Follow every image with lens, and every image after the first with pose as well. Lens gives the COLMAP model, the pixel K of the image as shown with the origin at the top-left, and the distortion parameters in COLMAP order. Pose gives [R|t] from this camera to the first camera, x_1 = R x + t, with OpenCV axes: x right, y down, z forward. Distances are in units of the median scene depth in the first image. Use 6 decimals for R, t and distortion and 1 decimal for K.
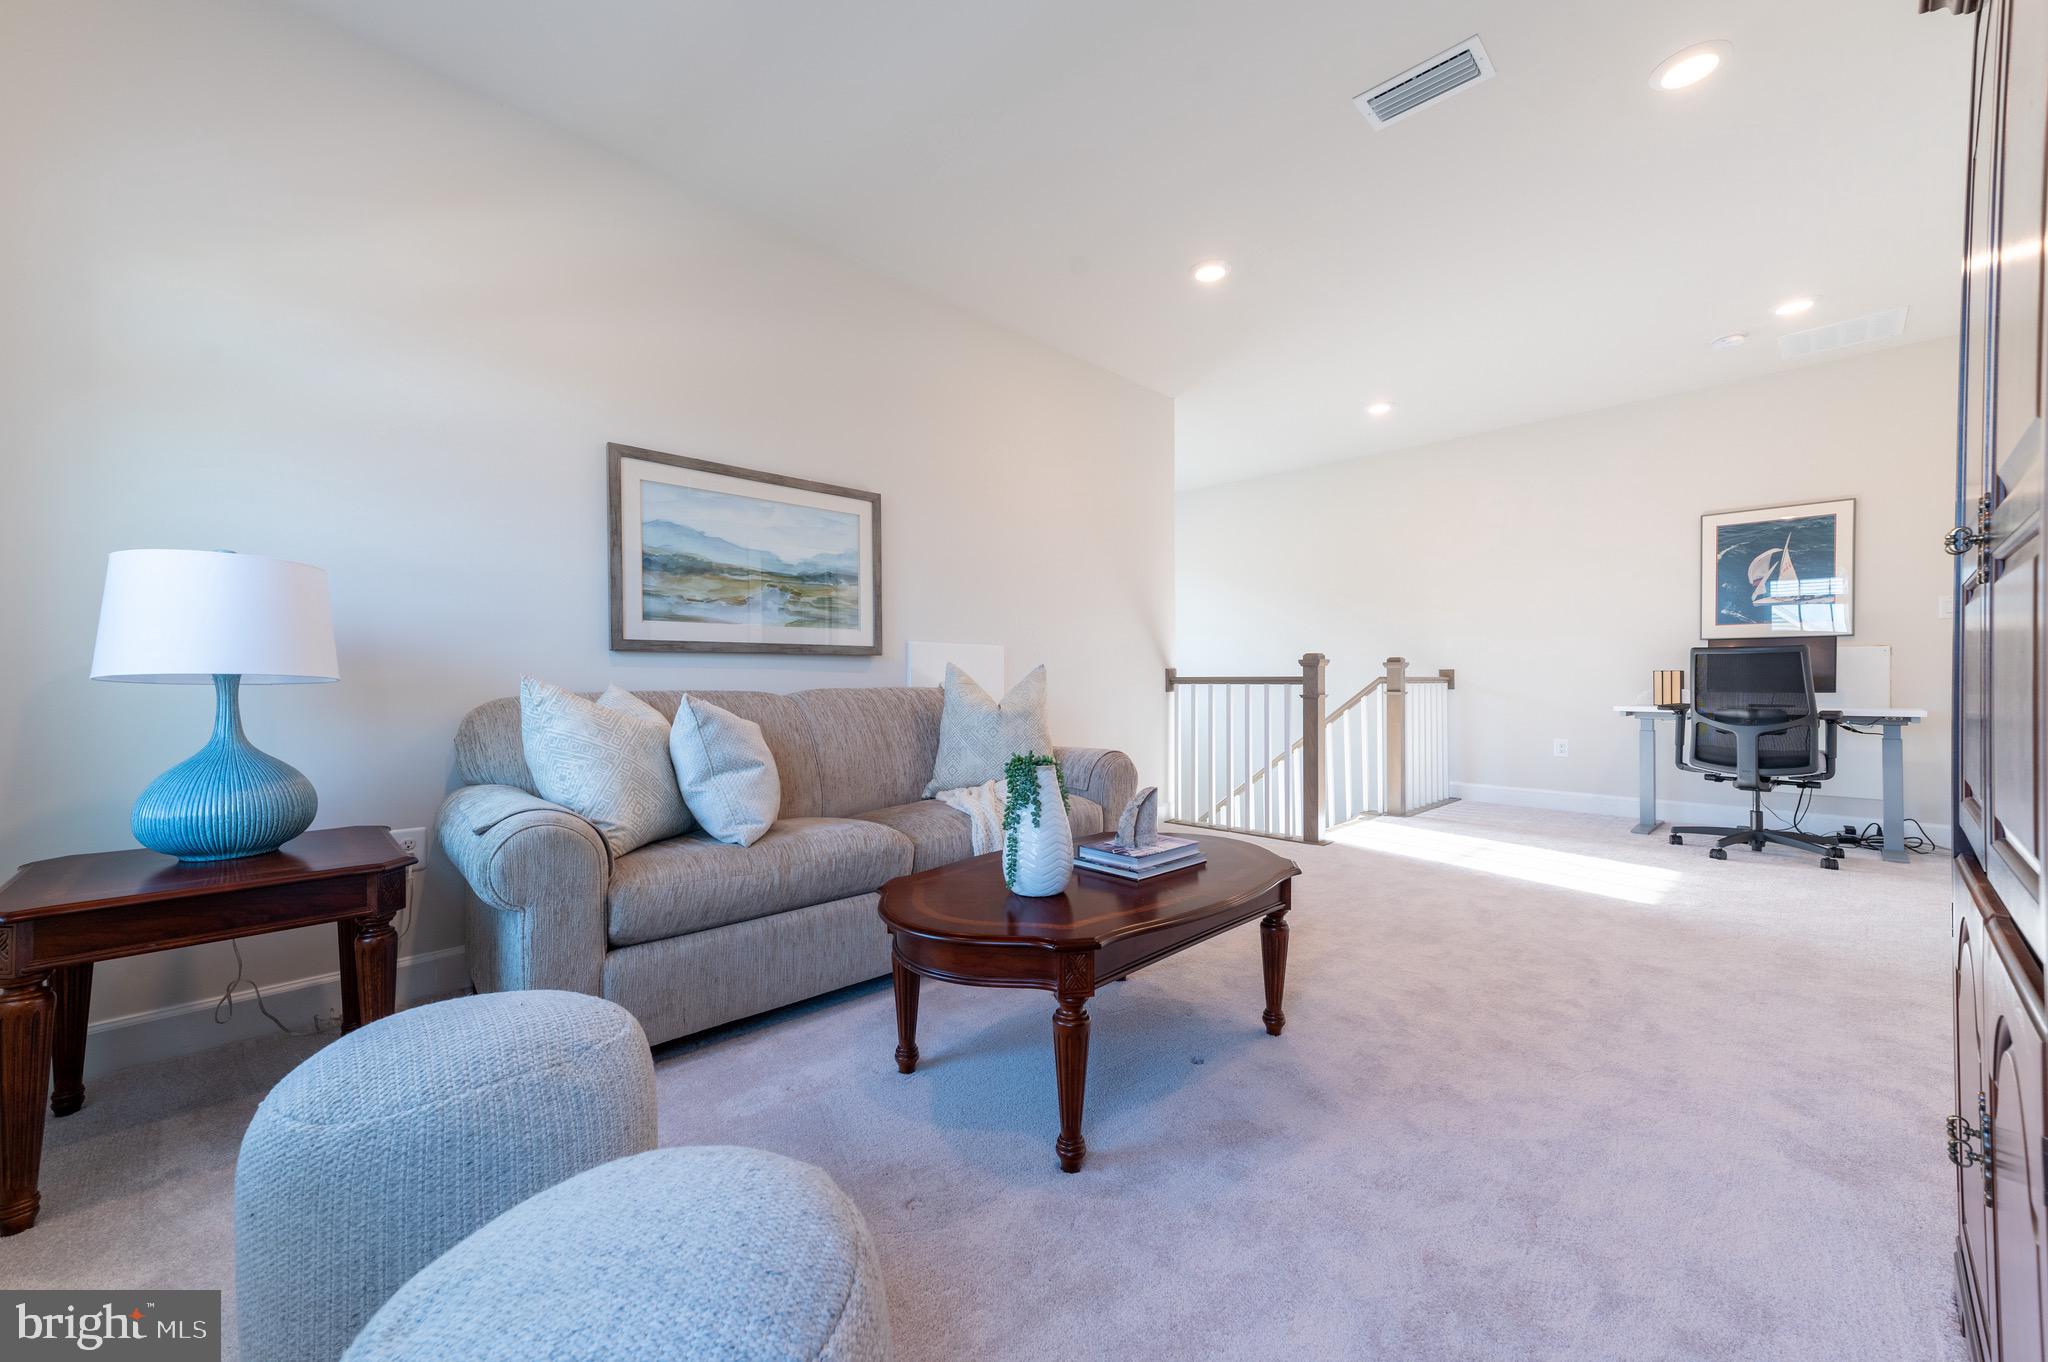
lens RADIAL K [[808.2, 0, 1024.3], [0, 808.2, 680.7], [0, 0, 1]] dist [0.014479, 0.000344]
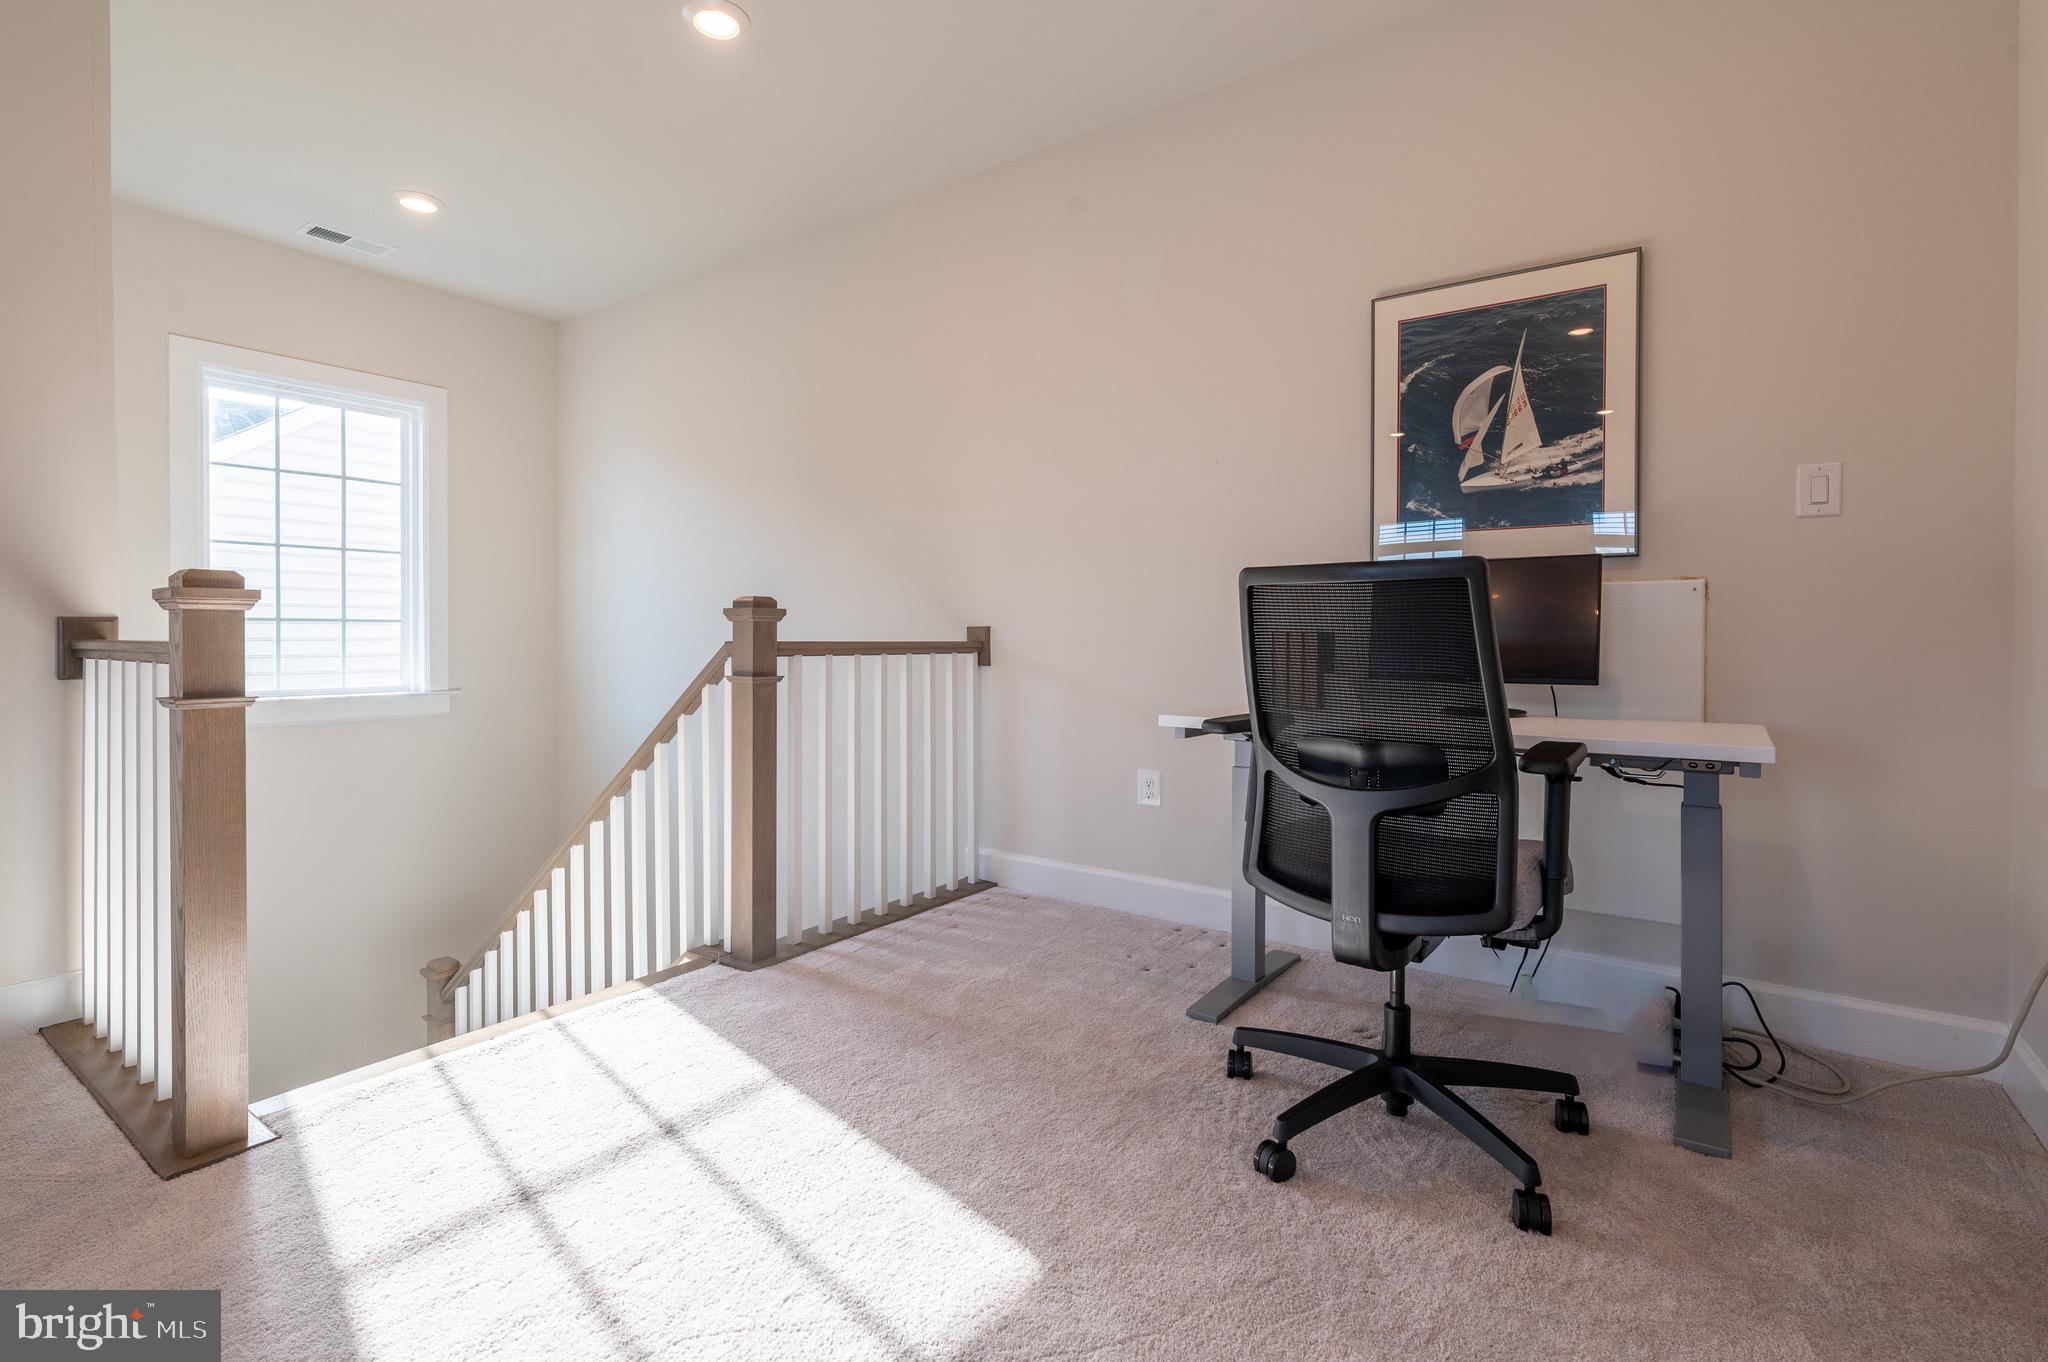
lens RADIAL K [[937.1, 0, 1036.8], [0, 937.1, 650.1], [0, 0, 1]] dist [0.000300, 0.000426]
pose [[0.983554, 0.002749, 0.180593, 0.578976], [-0.003997, 0.999971, 0.006546, -0.004658], [-0.180570, -0.007161, 0.983536, 0.538708]]
